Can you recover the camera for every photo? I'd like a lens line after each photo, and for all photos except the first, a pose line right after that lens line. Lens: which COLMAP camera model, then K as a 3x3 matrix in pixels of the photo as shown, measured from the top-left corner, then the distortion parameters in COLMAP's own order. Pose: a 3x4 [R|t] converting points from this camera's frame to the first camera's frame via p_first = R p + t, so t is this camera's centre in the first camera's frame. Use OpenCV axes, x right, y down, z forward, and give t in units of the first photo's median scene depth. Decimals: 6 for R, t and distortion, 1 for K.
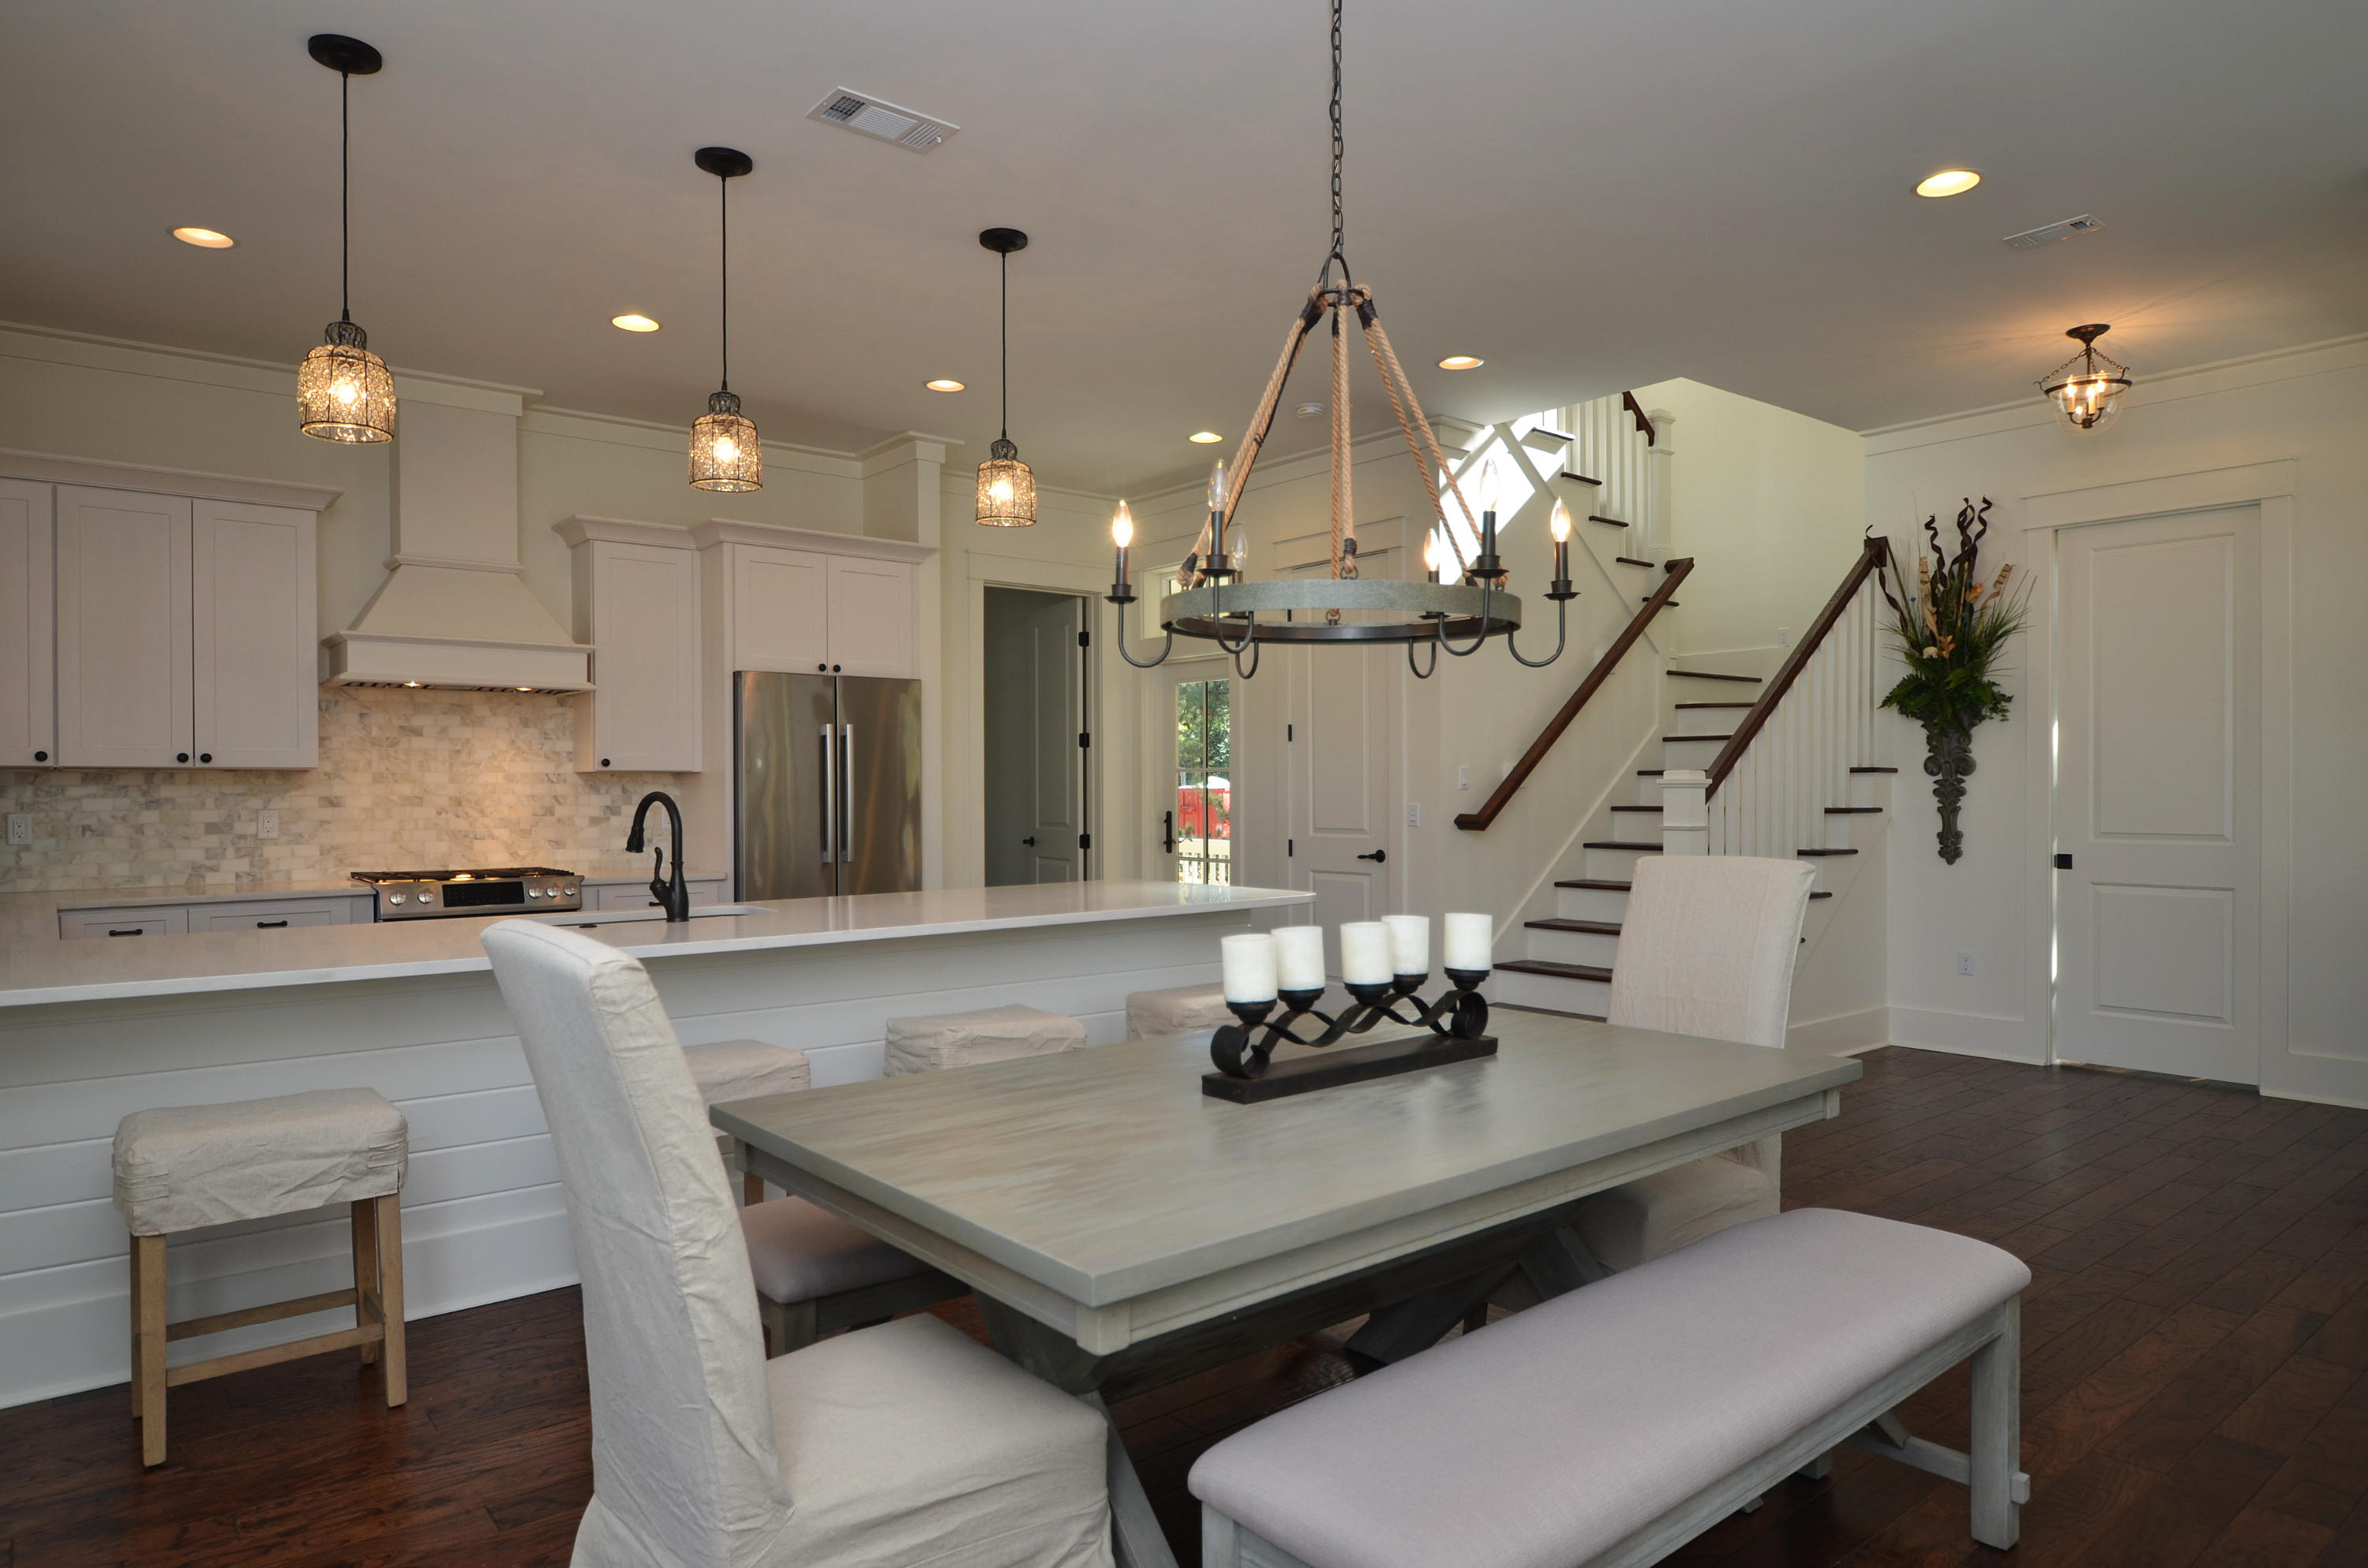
lens RADIAL K [[1408.6, 0, 1184.0], [0, 1408.6, 784.0], [0, 0, 1]] dist [0.000881, -0.000039]
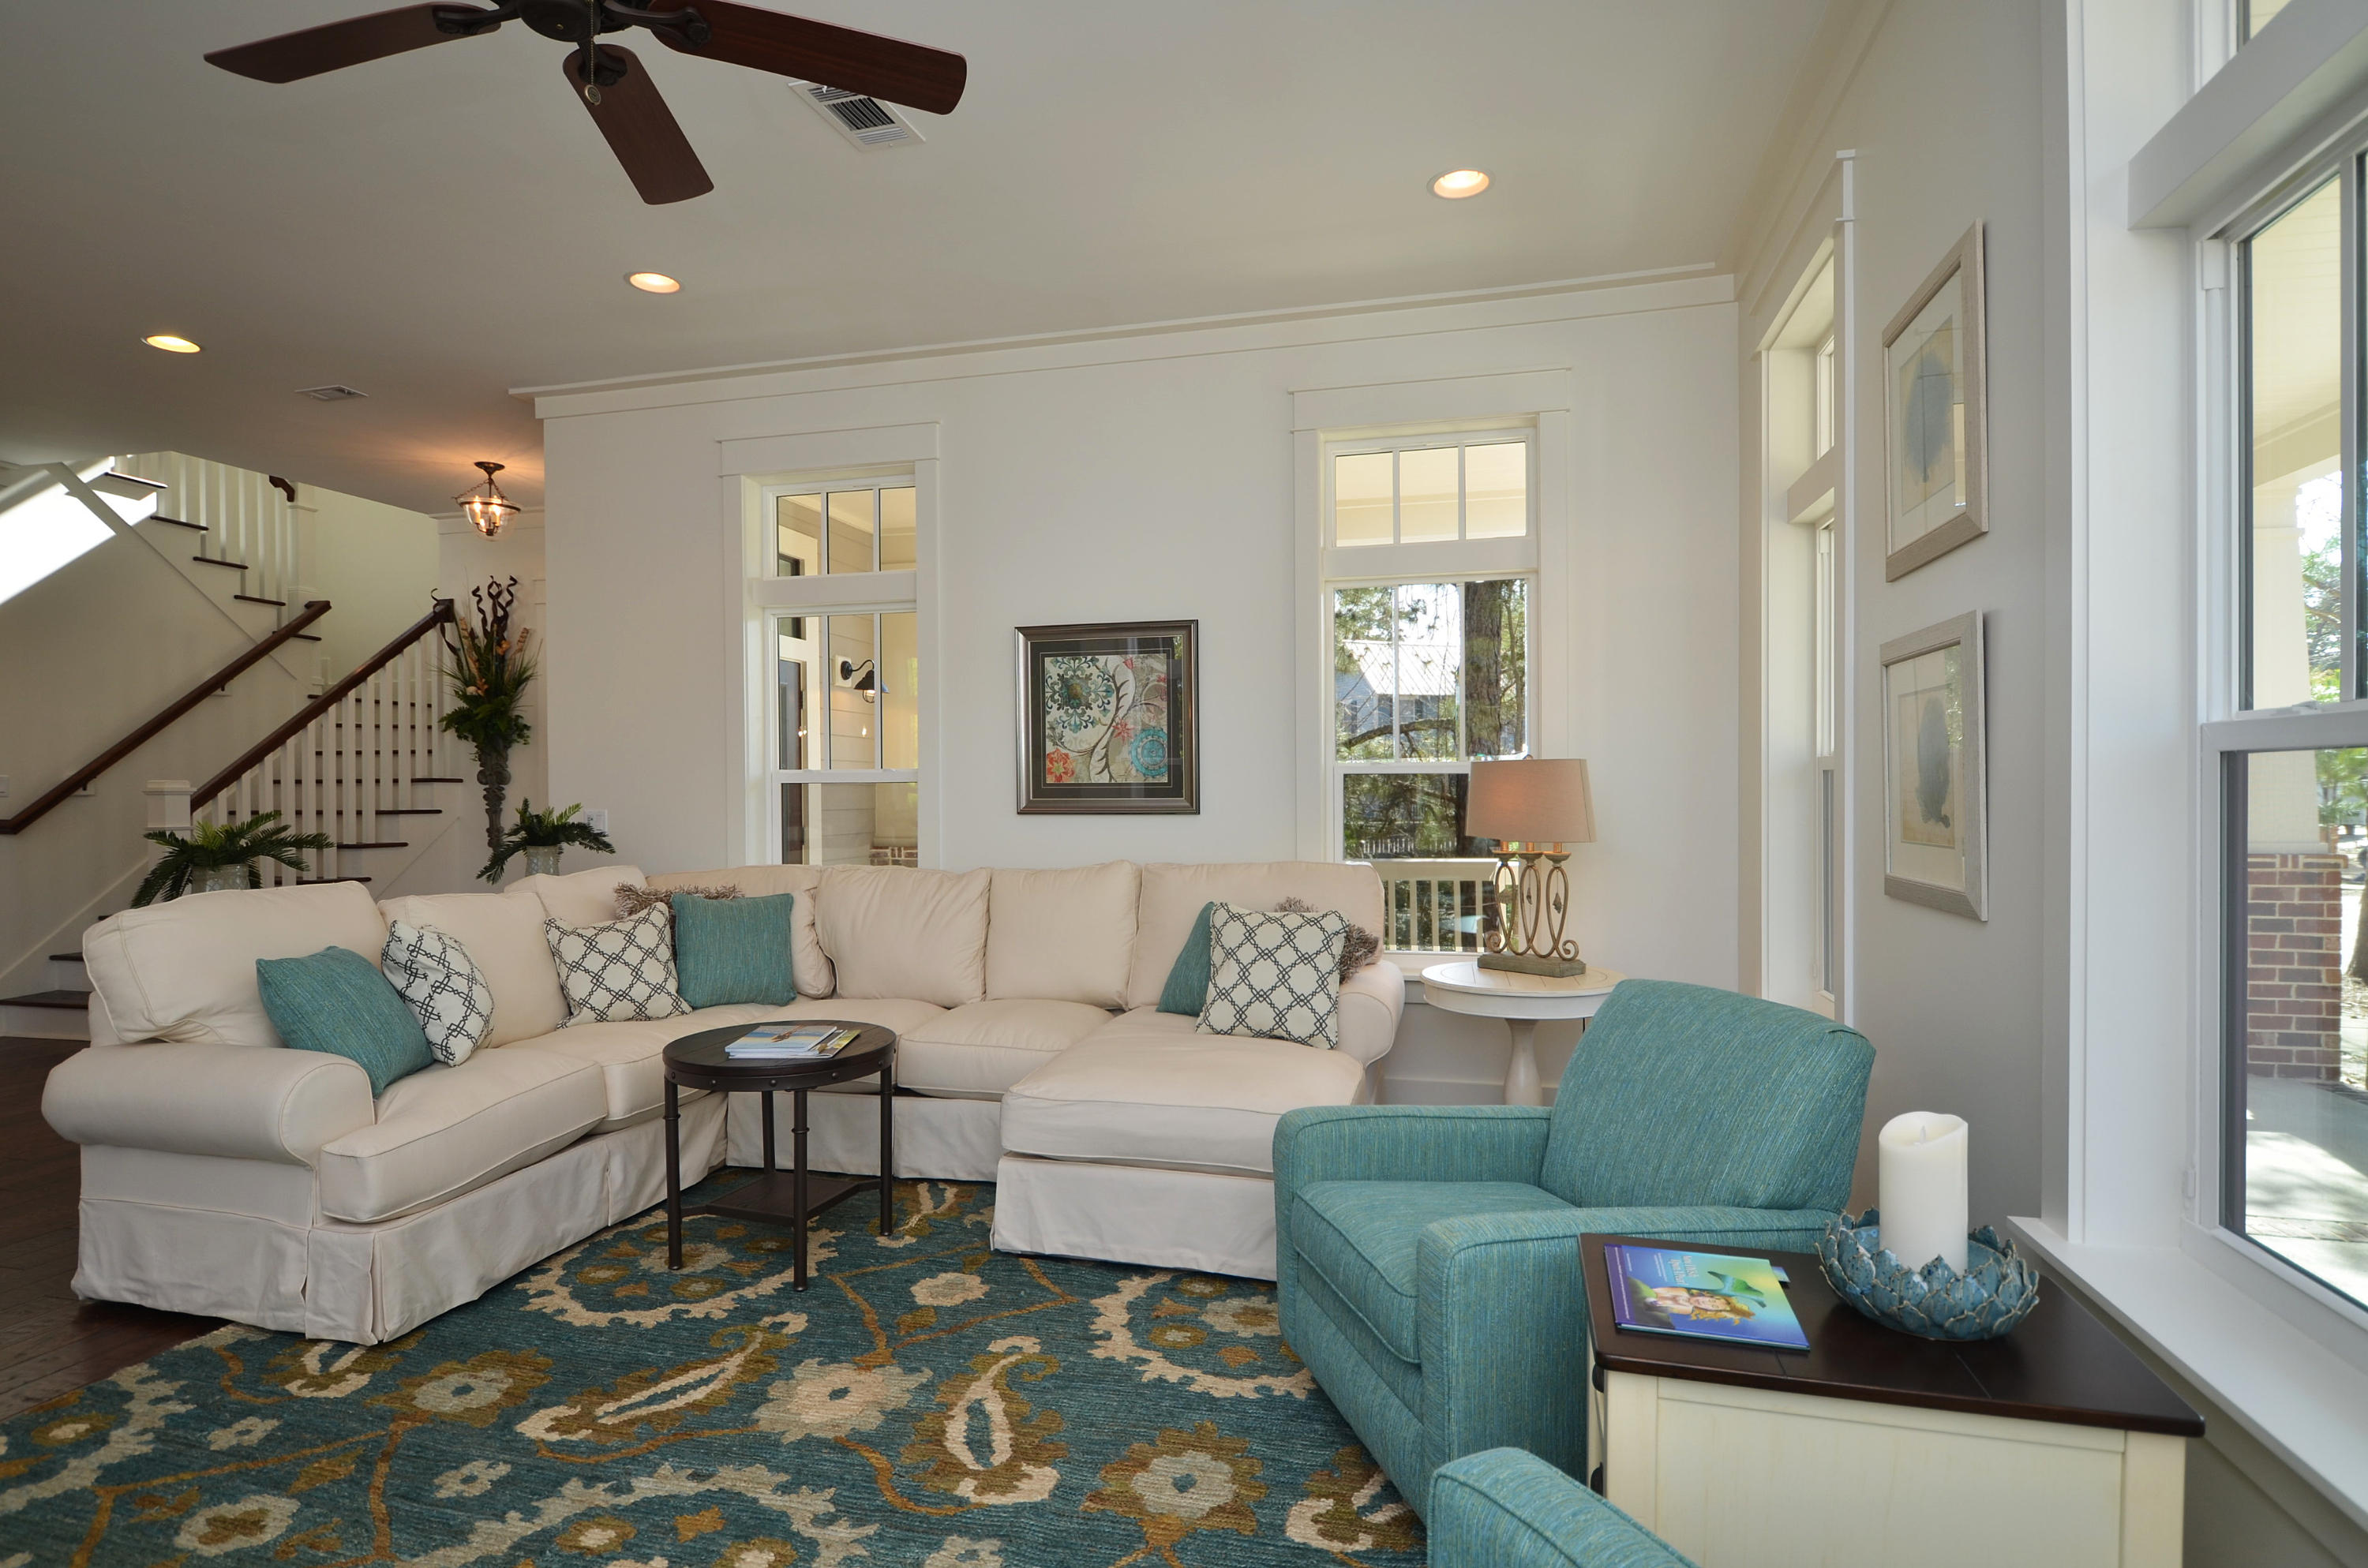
lens RADIAL K [[1219.6, 0, 1173.9], [0, 1219.6, 806.4], [0, 0, 1]] dist [0.006060, -0.013208]
pose [[0.808919, -0.010551, 0.587825, 0.397007], [0.001537, 0.999873, 0.015831, -0.002870], [-0.587918, -0.011903, 0.808833, -0.312917]]
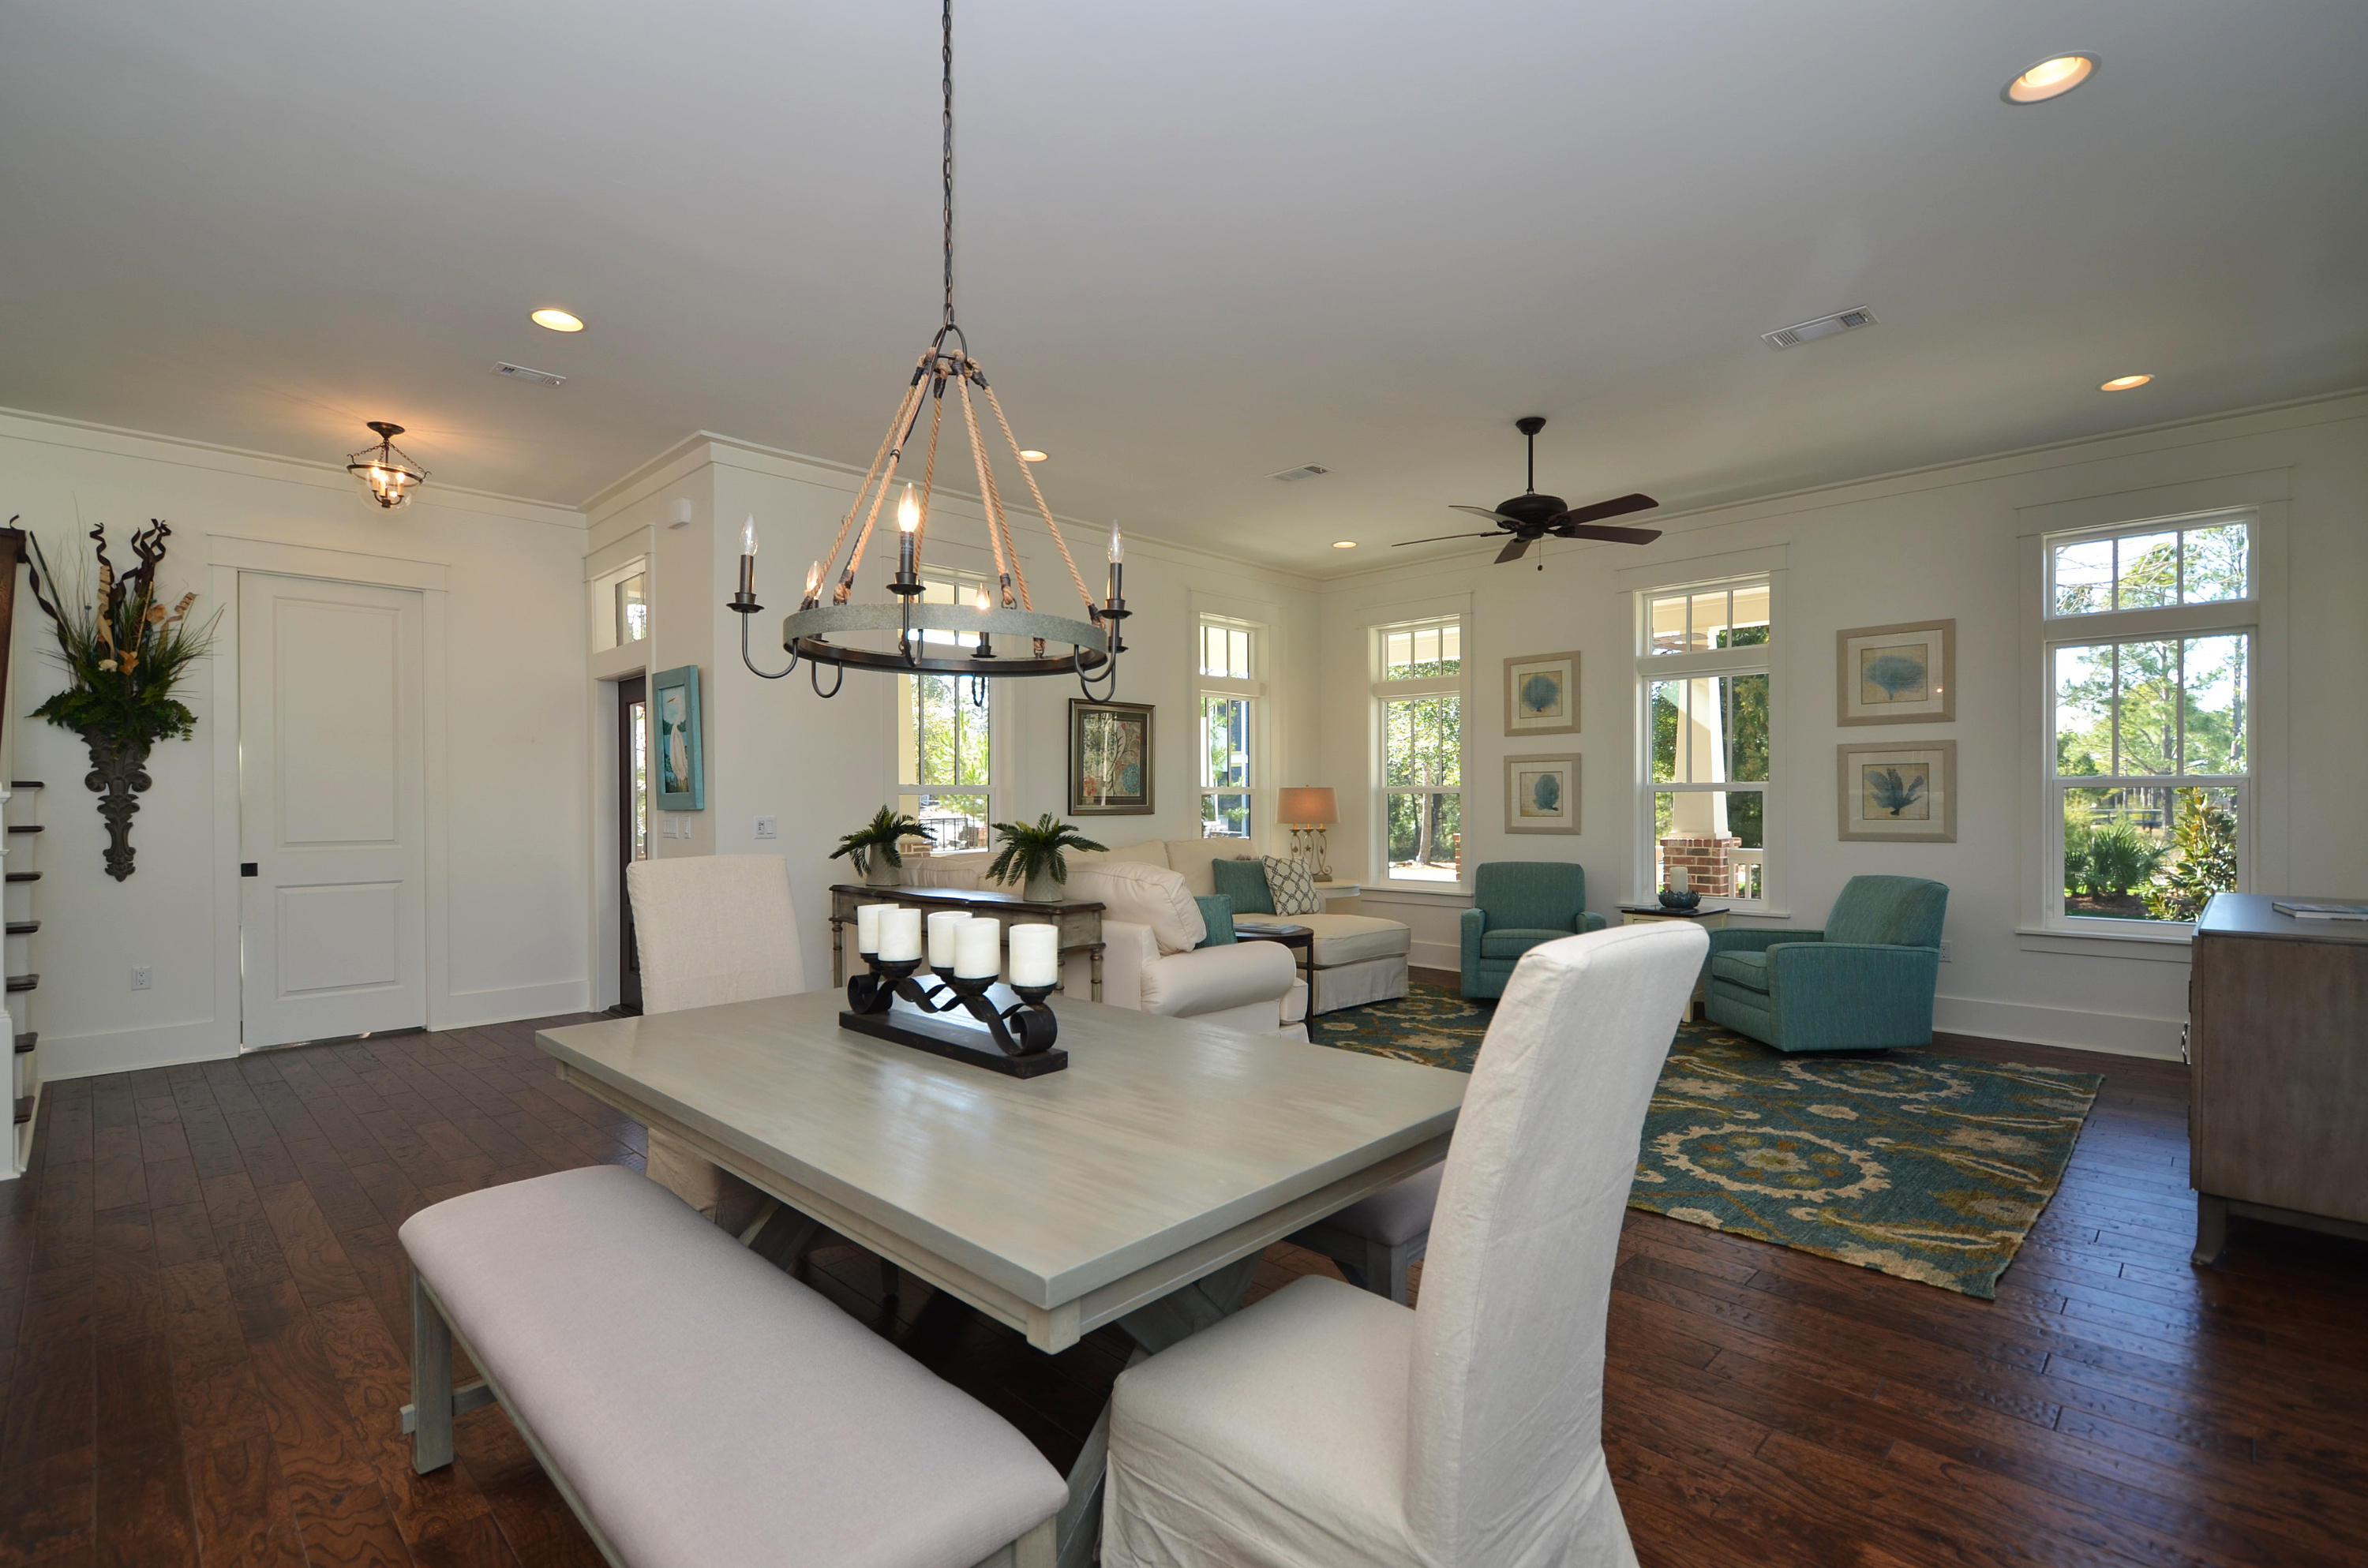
lens RADIAL K [[1097.5, 0, 1155.5], [0, 1097.5, 803.5], [0, 0, 1]] dist [-0.000359, 0.000101]
pose [[-0.095780, 0.001818, 0.995401, -0.304487], [0.000102, 0.999998, -0.001817, 0.003930], [-0.995403, -0.000073, -0.095780, 0.357565]]
